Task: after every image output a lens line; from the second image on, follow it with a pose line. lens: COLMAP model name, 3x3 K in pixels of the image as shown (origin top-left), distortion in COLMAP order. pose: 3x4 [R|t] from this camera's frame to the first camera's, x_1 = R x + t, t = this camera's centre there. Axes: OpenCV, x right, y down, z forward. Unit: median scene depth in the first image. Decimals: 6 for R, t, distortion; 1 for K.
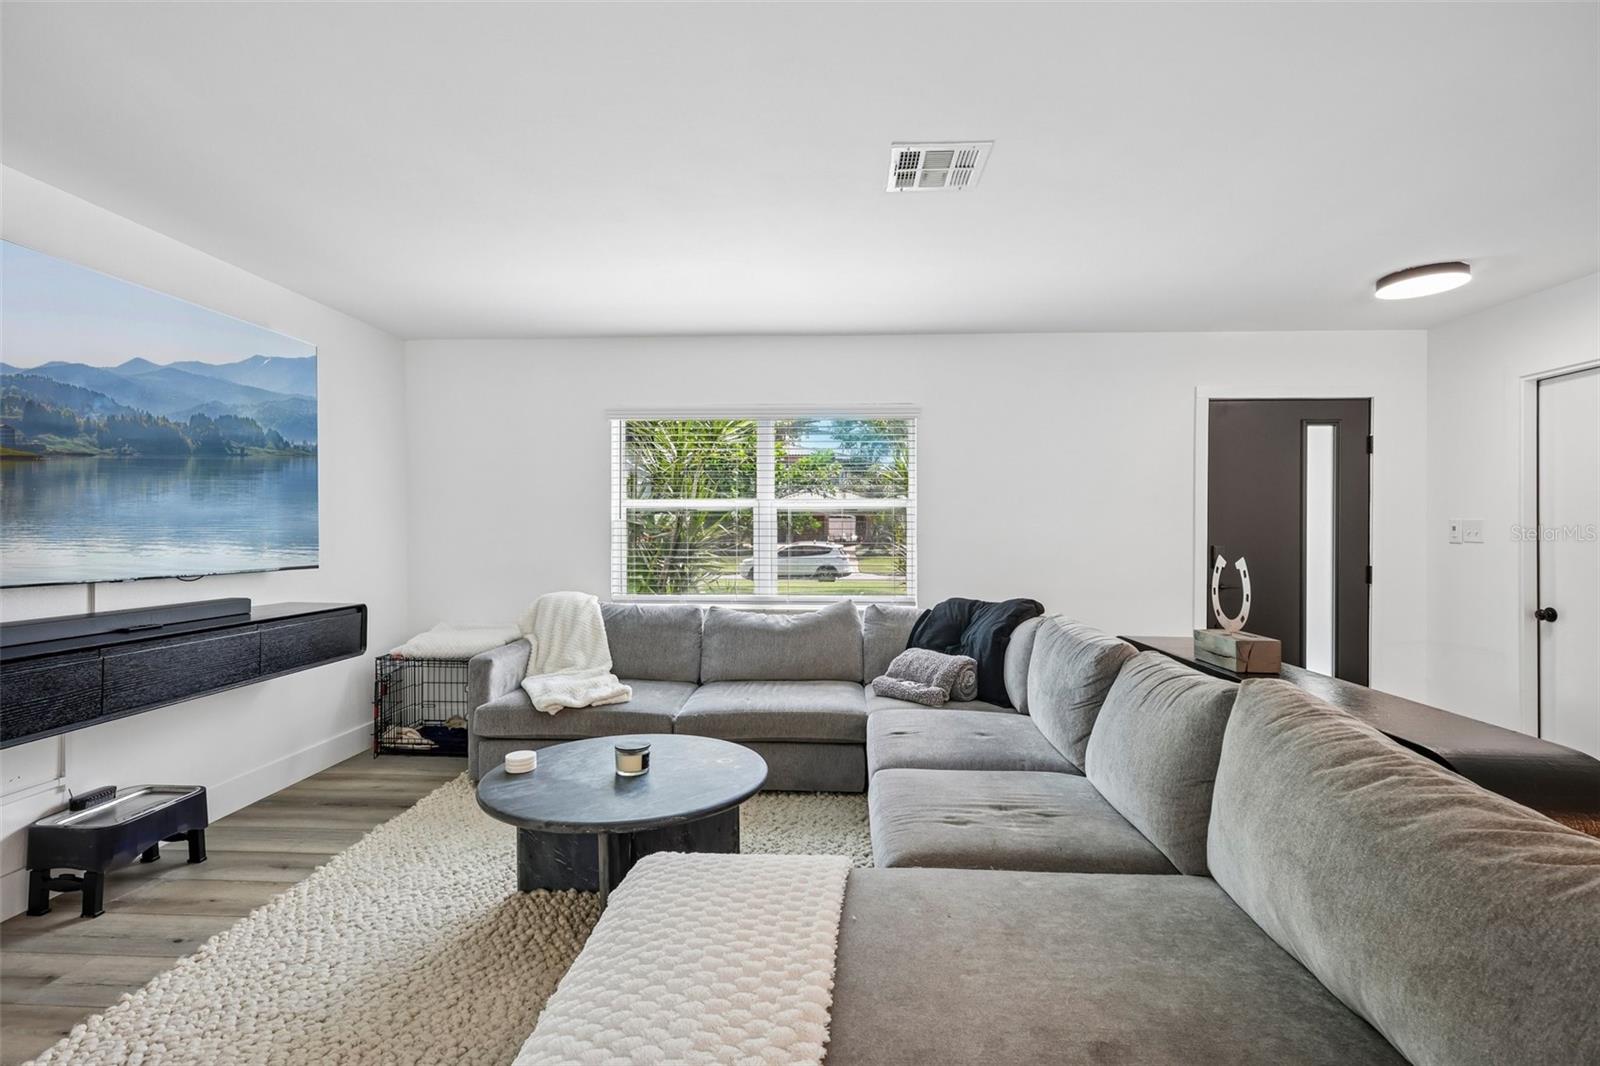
lens RADIAL K [[745.3, 0, 797.6], [0, 745.3, 532.5], [0, 0, 1]] dist [-0.002609, -0.000022]
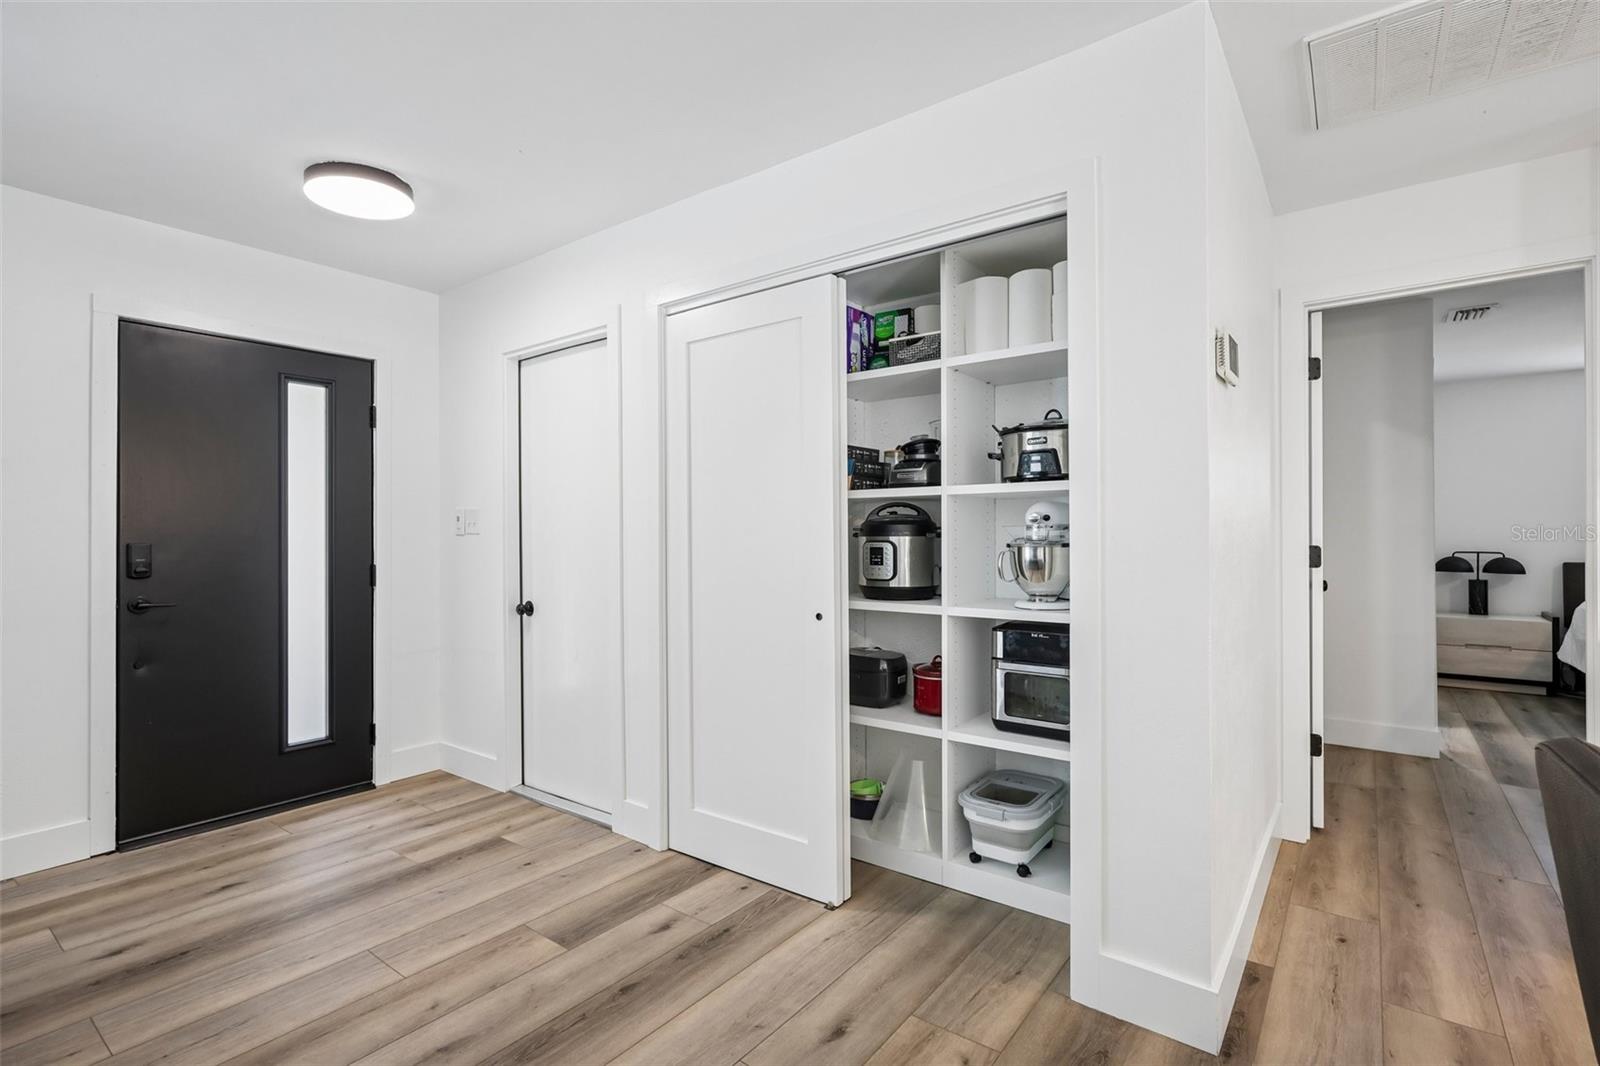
lens RADIAL K [[758.1, 0, 800.0], [0, 758.1, 533.0], [0, 0, 1]] dist [0.001726, 0.000572]
pose [[0.560614, -0.006070, 0.828055, 0.366459], [0.011308, 0.999936, -0.000327, 0.016511], [-0.828000, 0.009547, 0.560647, 0.155740]]
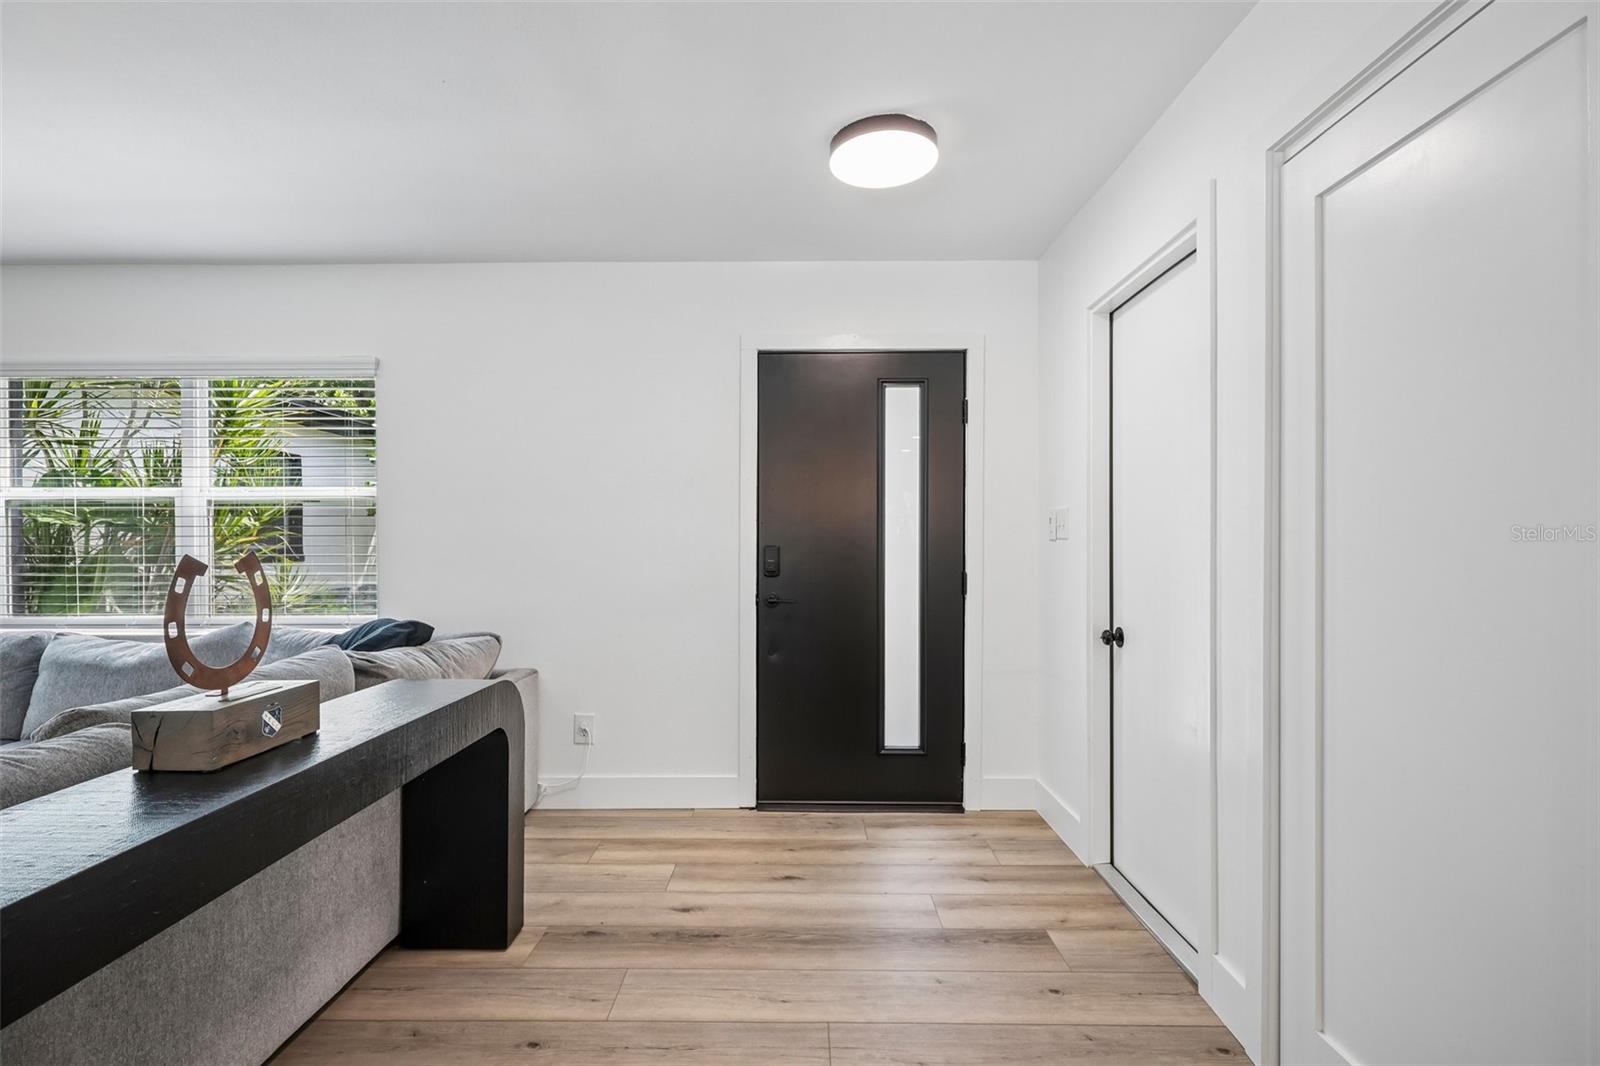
lens RADIAL K [[759.8, 0, 791.7], [0, 759.8, 545.3], [0, 0, 1]] dist [-0.001399, 0.000221]
pose [[0.998830, -0.003640, 0.048213, 0.597099], [0.003547, 0.999992, 0.002022, 0.017082], [-0.048219, -0.001848, 0.998835, 0.255246]]
